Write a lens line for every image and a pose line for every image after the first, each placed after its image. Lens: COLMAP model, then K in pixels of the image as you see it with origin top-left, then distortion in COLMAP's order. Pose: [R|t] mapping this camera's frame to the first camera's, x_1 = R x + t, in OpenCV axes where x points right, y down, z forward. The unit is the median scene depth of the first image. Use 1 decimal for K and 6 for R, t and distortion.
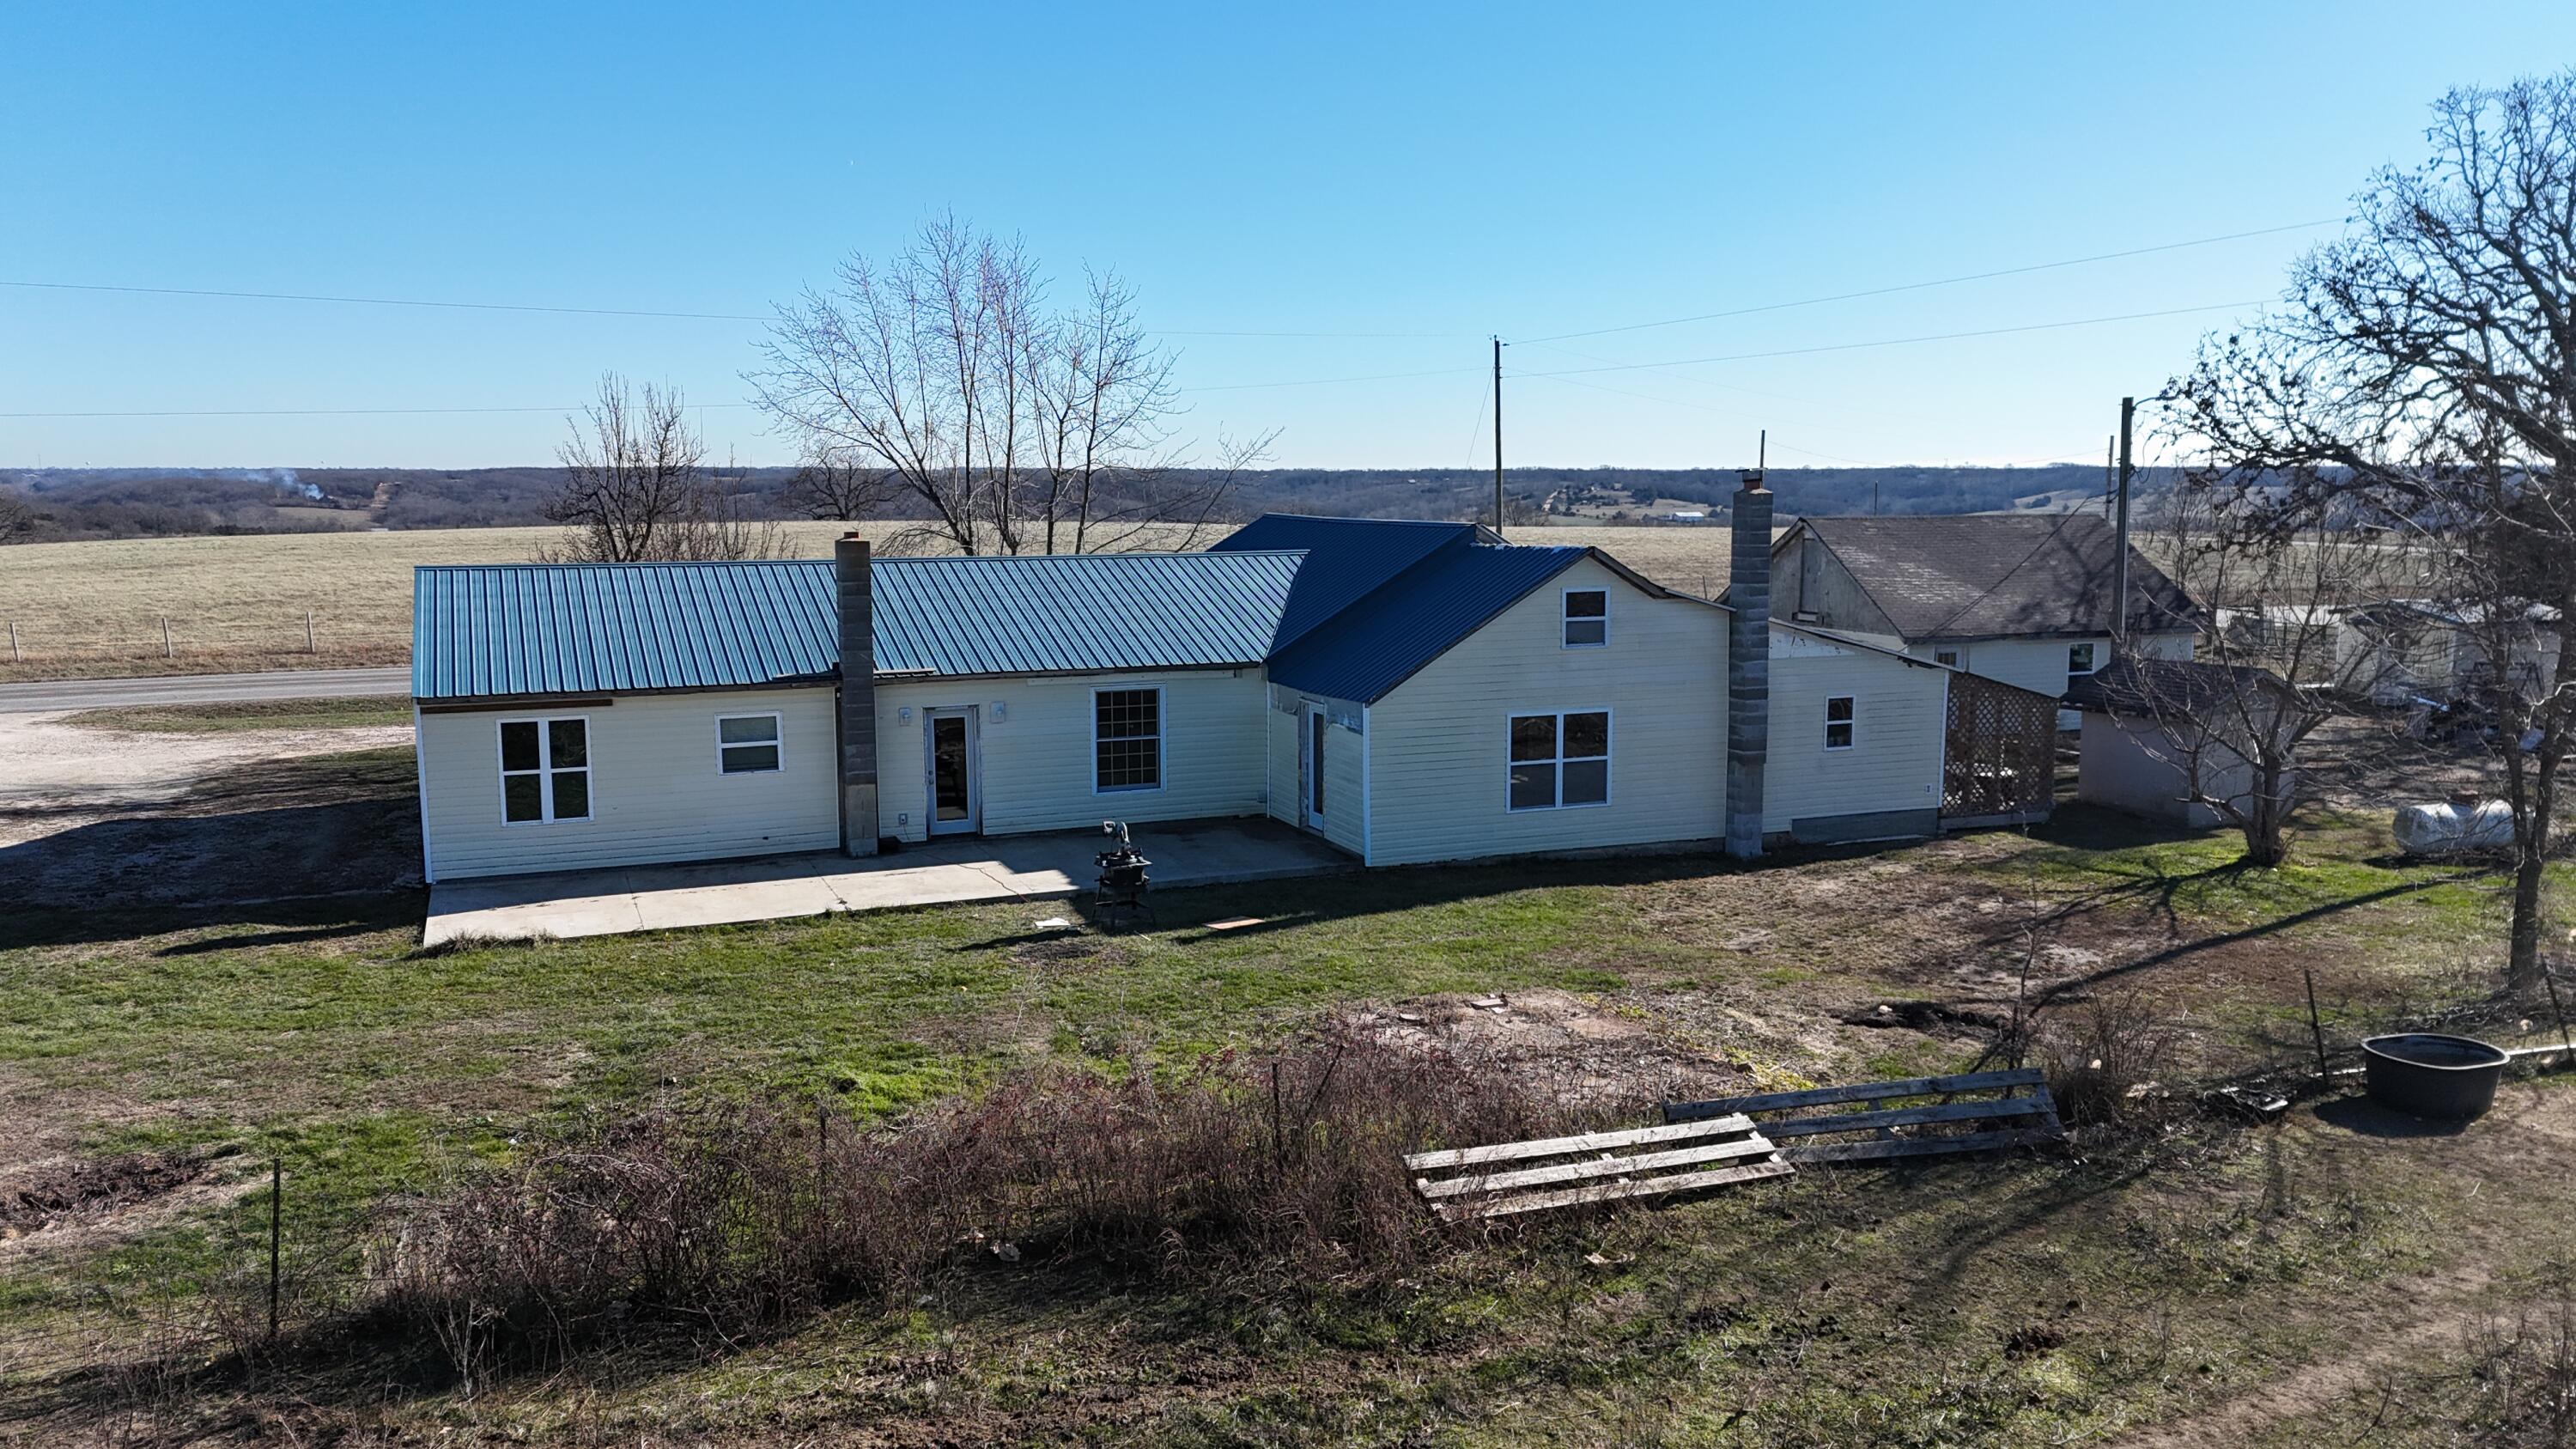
lens RADIAL K [[1911.8, 0, 1294.2], [0, 1911.8, 746.9], [0, 0, 1]] dist [0.094937, -0.089787]
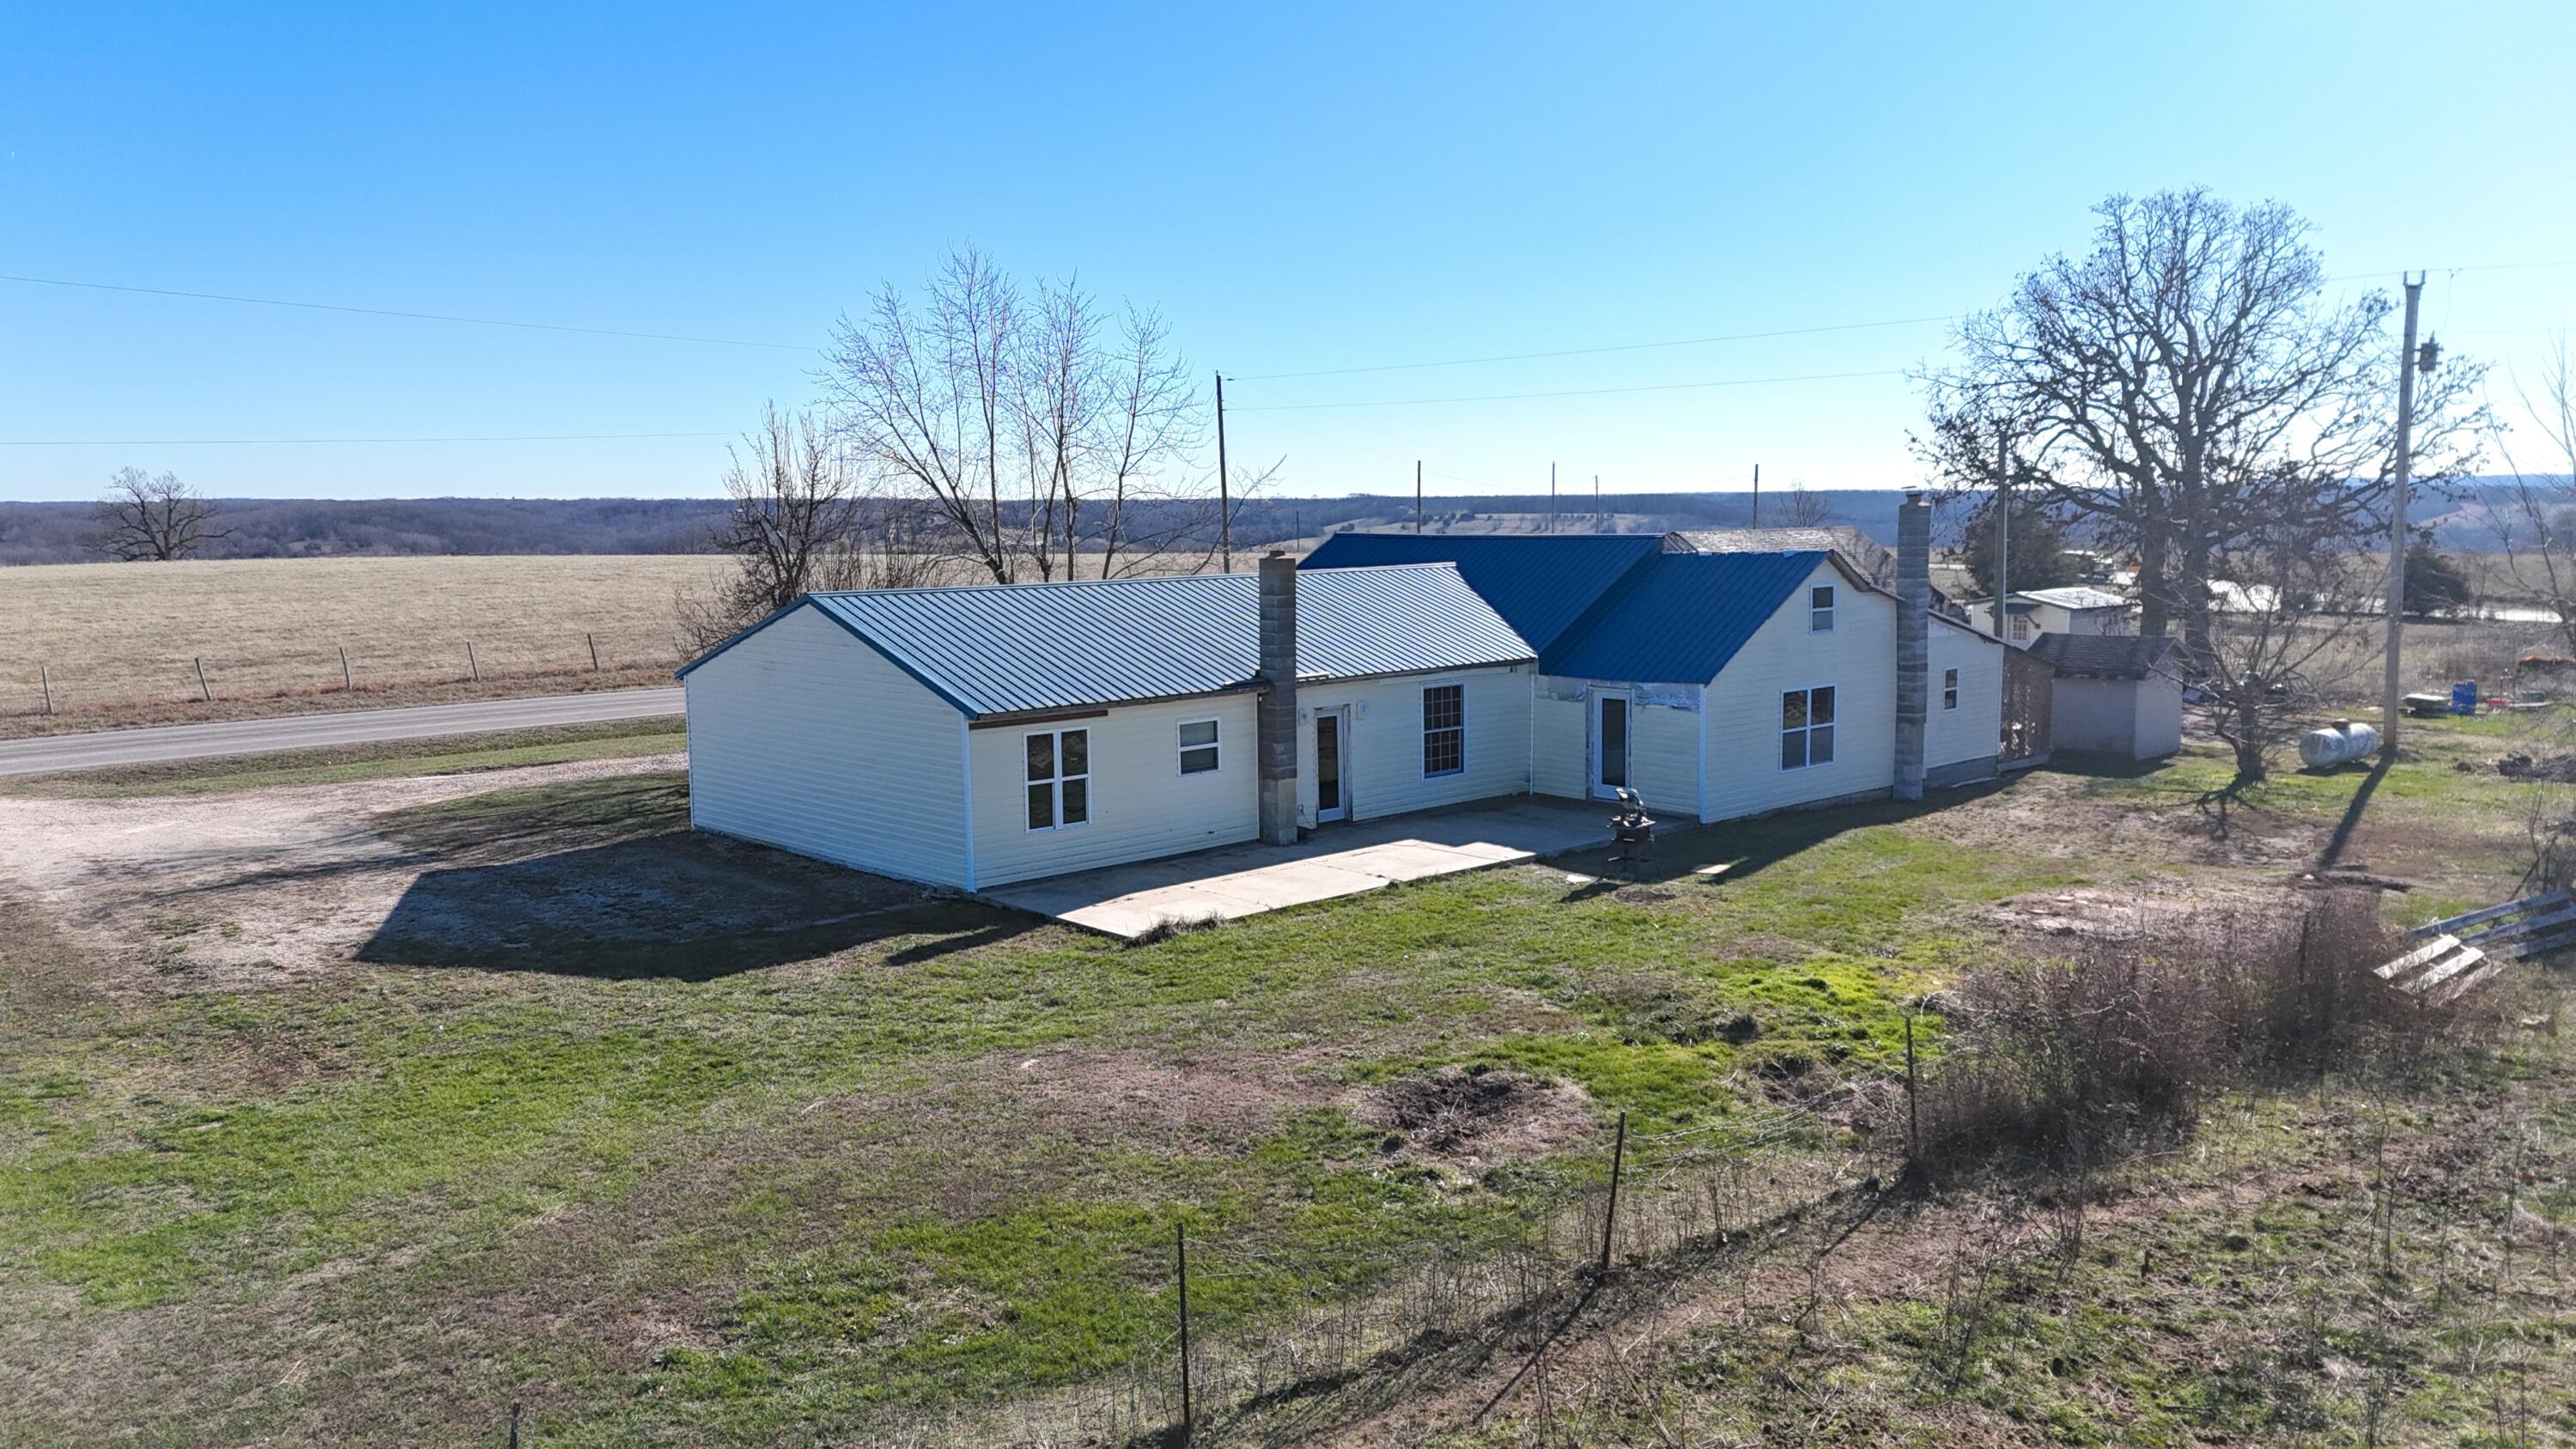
lens RADIAL K [[1911.8, 0, 1293.8], [0, 1911.8, 724.8], [0, 0, 1]] dist [0.094937, -0.089787]
pose [[0.936961, -0.048629, 0.346035, -0.572859], [0.057861, 0.998190, -0.016393, 0.006462], [-0.344611, 0.035381, 0.938079, -0.030501]]
